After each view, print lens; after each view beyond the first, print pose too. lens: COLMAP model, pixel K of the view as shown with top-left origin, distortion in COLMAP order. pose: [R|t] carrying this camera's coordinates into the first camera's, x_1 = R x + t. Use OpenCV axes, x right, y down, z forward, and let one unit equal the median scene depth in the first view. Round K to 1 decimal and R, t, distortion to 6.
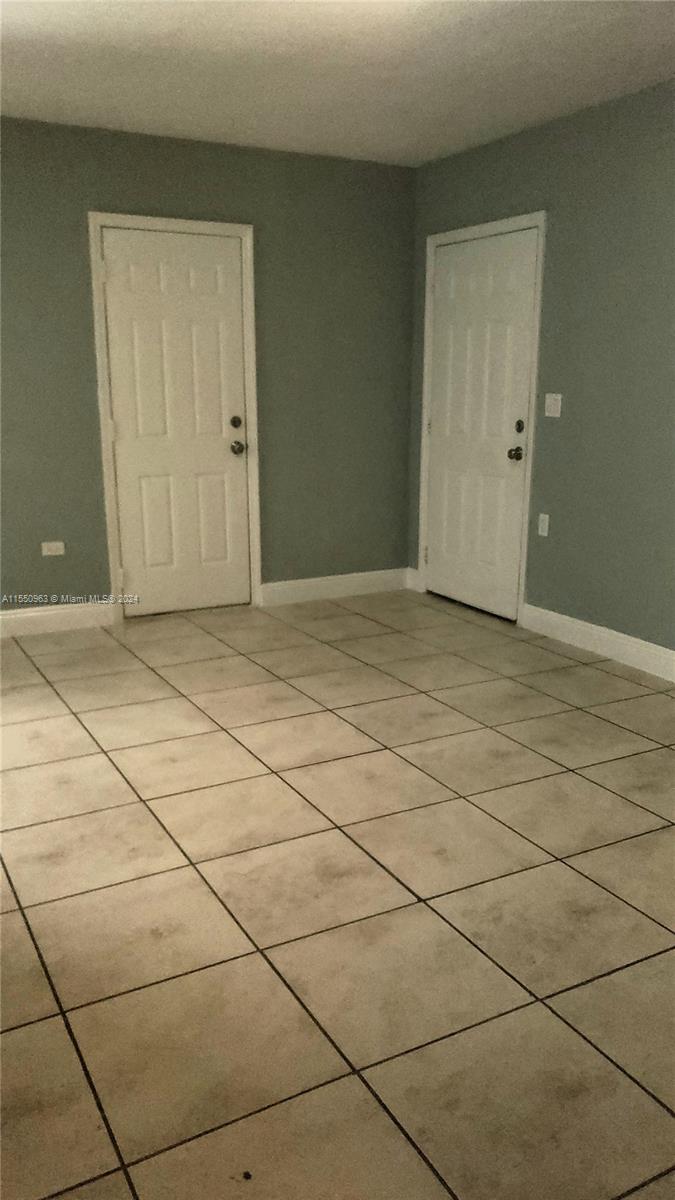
lens RADIAL K [[947.9, 0, 337.5], [0, 947.9, 600.0], [0, 0, 1]] dist [0.066646, 0.000107]
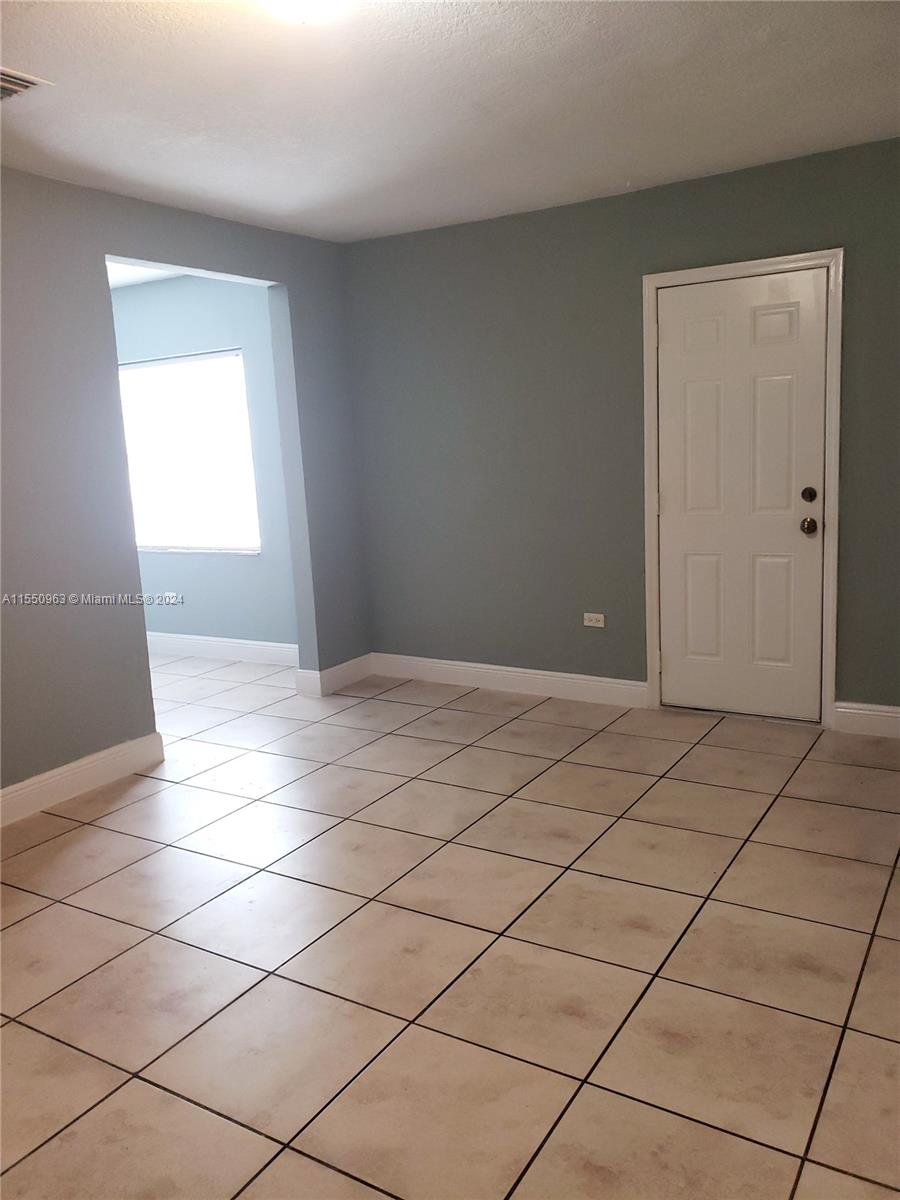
lens RADIAL K [[946.4, 0, 450.0], [0, 946.4, 600.0], [0, 0, 1]] dist [0.014765, 0.004447]
pose [[0.499169, 0.127978, -0.857002, 0.457419], [-0.149051, 0.986973, 0.060570, -0.108475], [0.853589, 0.097502, 0.511742, 0.362907]]
